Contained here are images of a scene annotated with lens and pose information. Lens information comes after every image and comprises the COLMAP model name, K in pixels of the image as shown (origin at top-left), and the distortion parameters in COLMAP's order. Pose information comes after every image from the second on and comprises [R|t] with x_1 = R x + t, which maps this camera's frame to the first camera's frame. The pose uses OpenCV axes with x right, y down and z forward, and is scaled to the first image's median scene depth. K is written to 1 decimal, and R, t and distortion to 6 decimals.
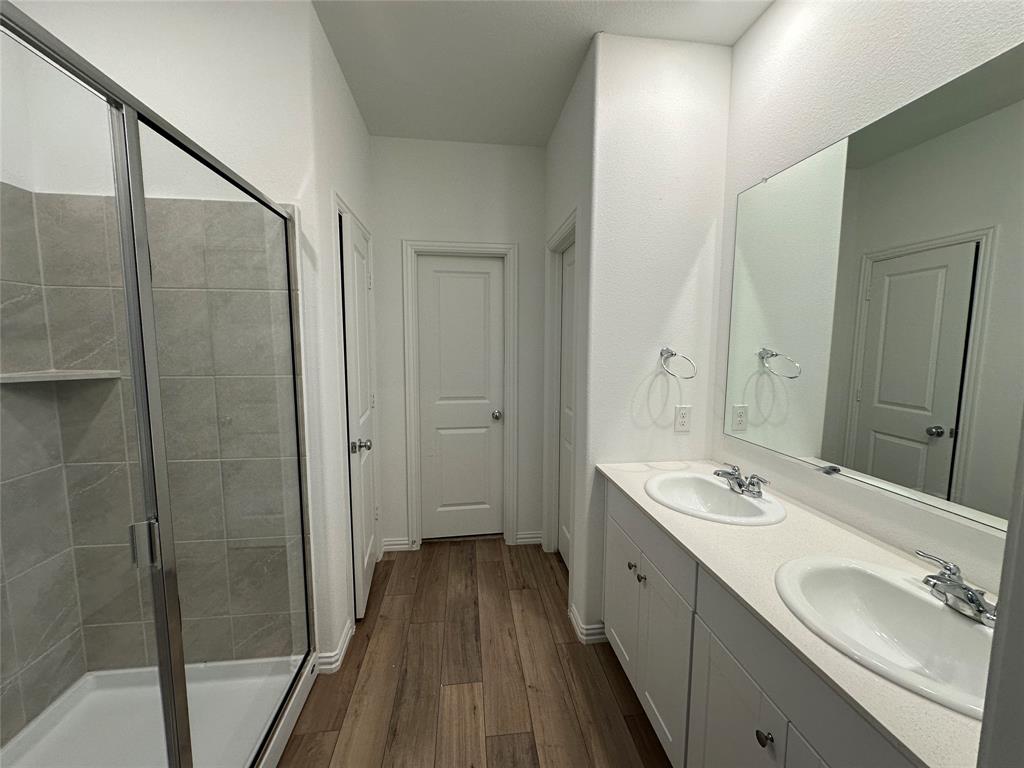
lens RADIAL K [[406.0, 0, 512.0], [0, 406.0, 384.0], [0, 0, 1]] dist [0.015913, 0.000132]
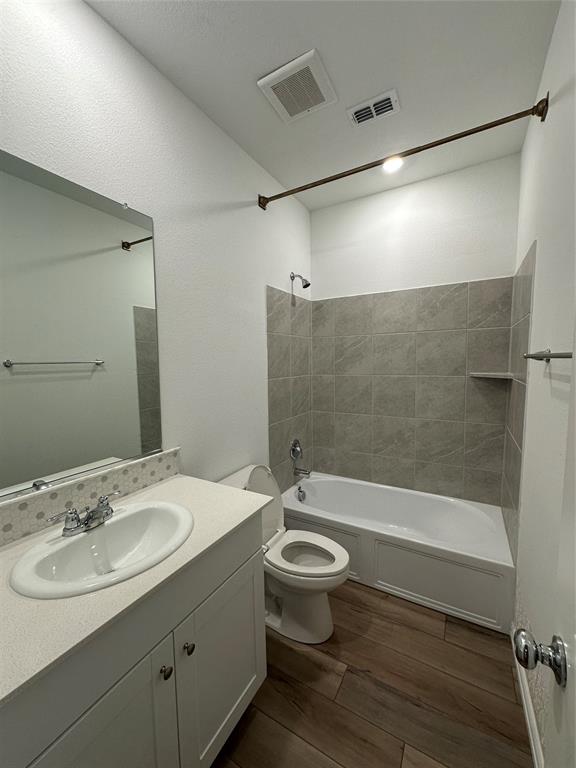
lens RADIAL K [[304.5, 0, 288.0], [0, 304.5, 384.0], [0, 0, 1]] dist [0.015913, 0.000132]
pose [[-0.798093, -0.051709, 0.600311, -0.152571], [0.066432, 0.982685, 0.172965, -0.114454], [-0.598861, 0.177922, -0.780839, 1.002714]]
